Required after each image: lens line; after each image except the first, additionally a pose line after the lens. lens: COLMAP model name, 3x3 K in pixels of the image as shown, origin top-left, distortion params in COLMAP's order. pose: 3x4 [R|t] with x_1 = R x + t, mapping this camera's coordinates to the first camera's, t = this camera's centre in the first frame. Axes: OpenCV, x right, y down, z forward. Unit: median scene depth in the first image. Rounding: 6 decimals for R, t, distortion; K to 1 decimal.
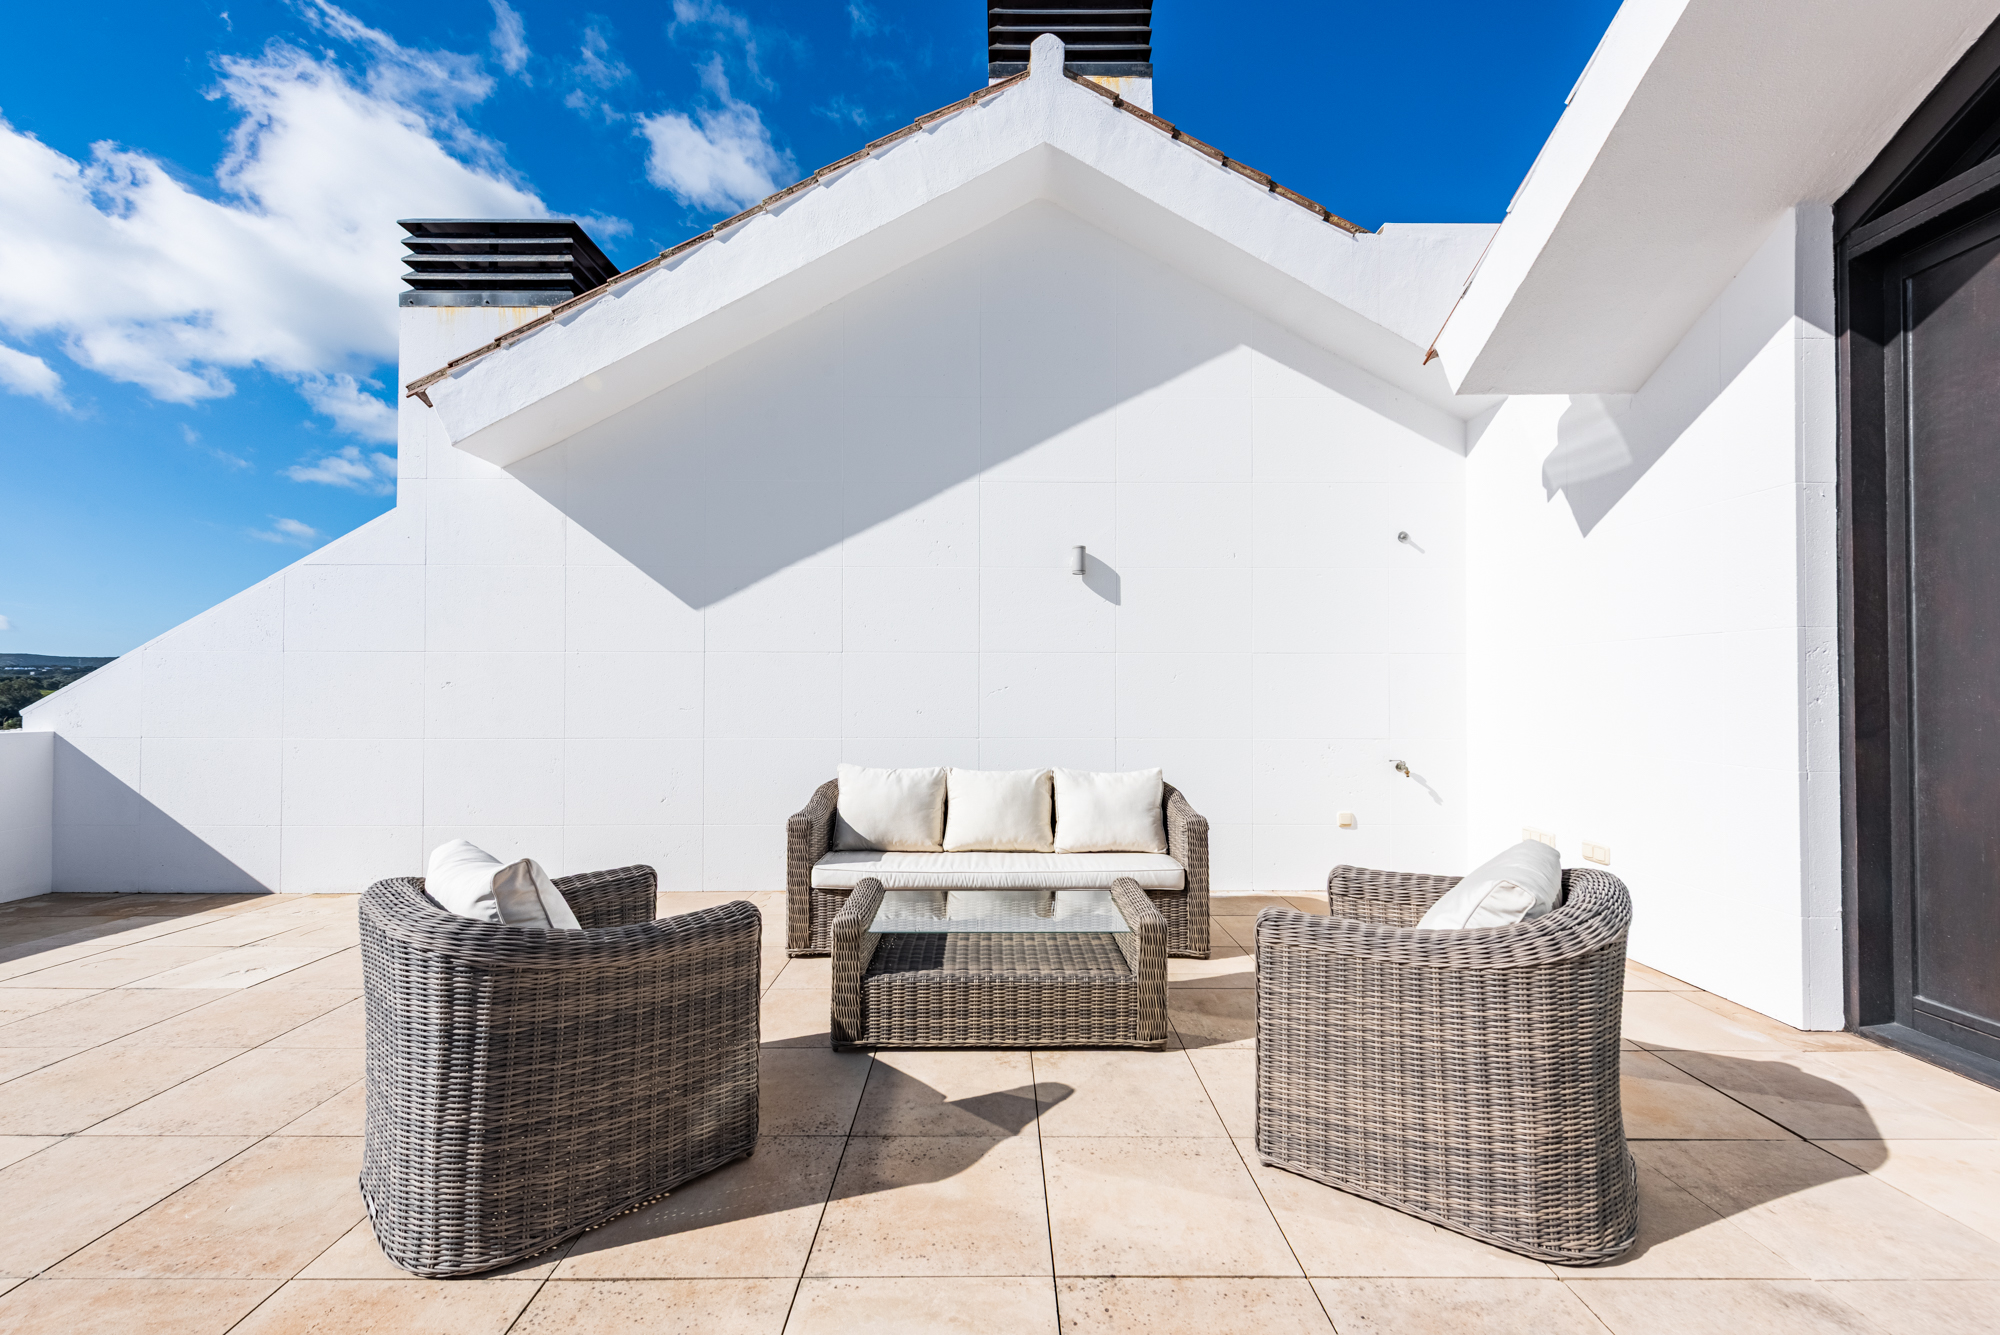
lens RADIAL K [[785.4, 0, 999.4], [0, 785.4, 686.2], [0, 0, 1]] dist [0.002765, -0.000551]
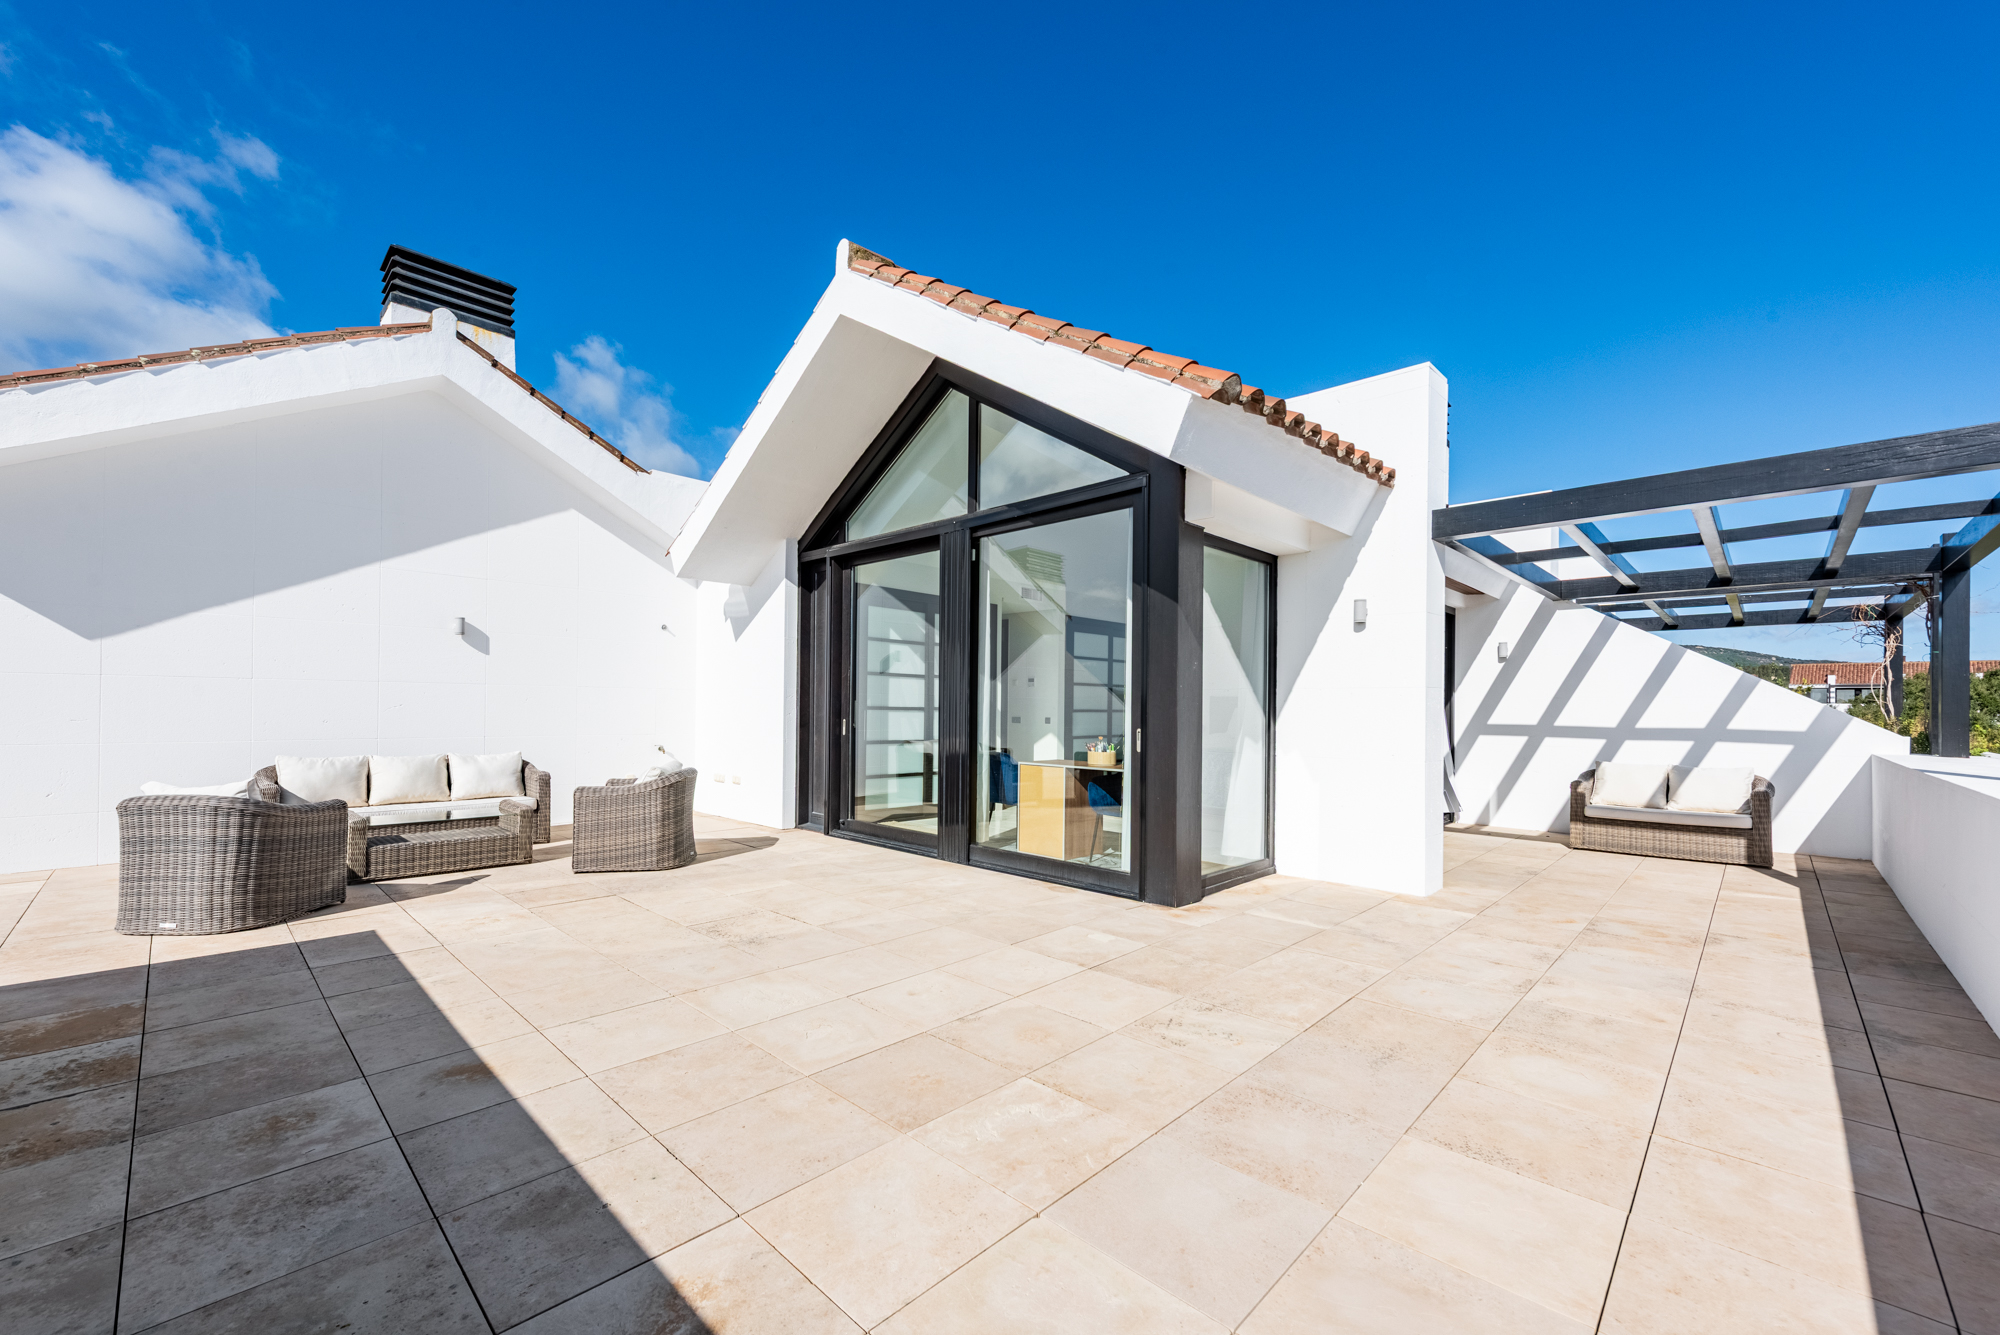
lens RADIAL K [[785.4, 0, 1010.5], [0, 785.4, 711.3], [0, 0, 1]] dist [0.002765, -0.000551]
pose [[0.690984, 0.003767, 0.722861, -0.469086], [-0.016824, 0.999799, 0.010872, -0.037421], [-0.722675, -0.019674, 0.690908, -1.543226]]
